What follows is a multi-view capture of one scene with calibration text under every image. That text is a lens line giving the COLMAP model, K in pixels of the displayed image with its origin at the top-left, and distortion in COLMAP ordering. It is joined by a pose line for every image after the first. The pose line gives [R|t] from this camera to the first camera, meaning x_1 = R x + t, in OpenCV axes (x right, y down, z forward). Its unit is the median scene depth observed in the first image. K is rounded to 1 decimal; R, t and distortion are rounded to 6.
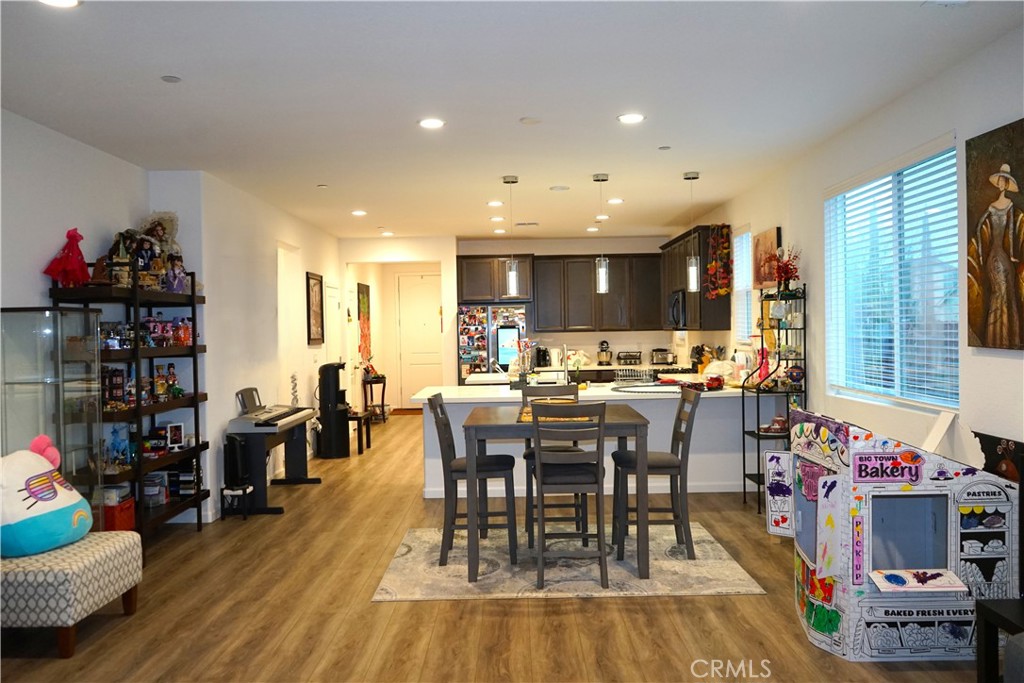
lens RADIAL K [[819.6, 0, 512.4], [0, 819.6, 341.9], [0, 0, 1]] dist [-0.009823, 0.018683]
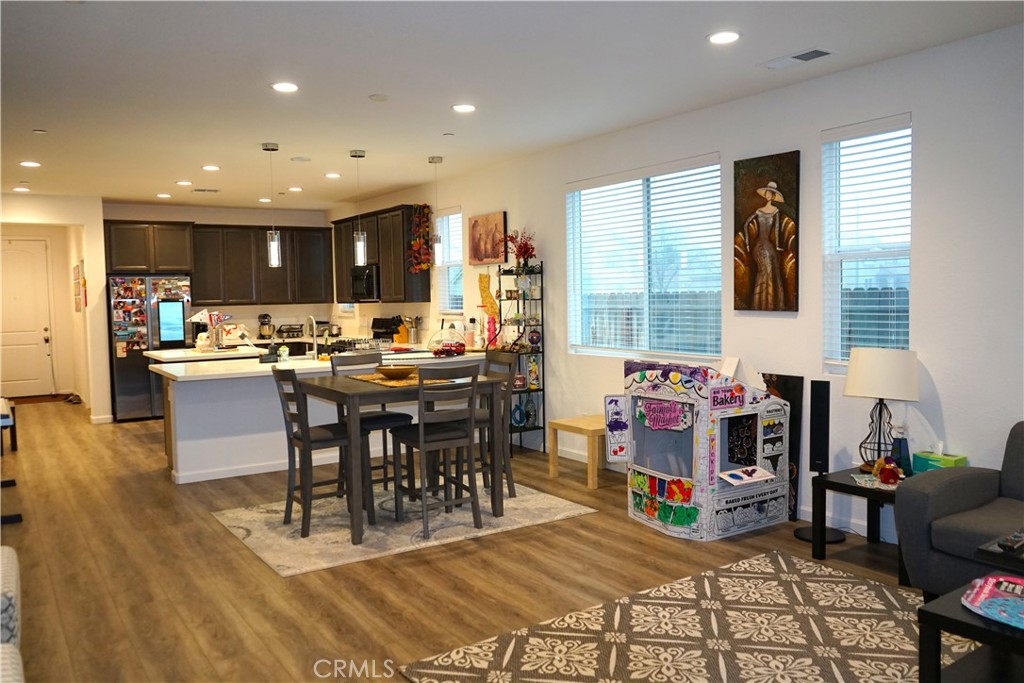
lens RADIAL K [[819.6, 0, 512.1], [0, 819.6, 340.9], [0, 0, 1]] dist [-0.009823, 0.018683]
pose [[0.834761, -0.030187, 0.549784, -0.470393], [0.014123, 0.999341, 0.033427, 0.005547], [-0.550431, -0.020138, 0.834638, 0.039045]]
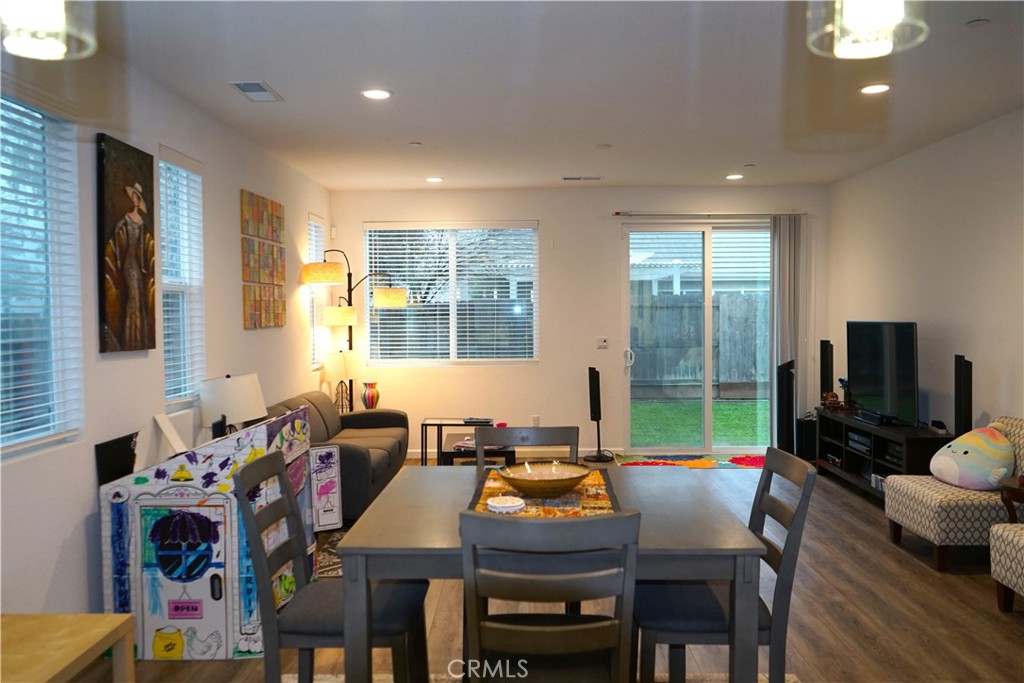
lens RADIAL K [[819.6, 0, 516.4], [0, 819.6, 341.7], [0, 0, 1]] dist [-0.009823, 0.018683]
pose [[-0.999594, 0.028433, -0.001675, 0.079259], [0.028304, 0.998187, 0.053112, -0.038585], [0.003182, 0.053043, -0.998587, 1.733220]]
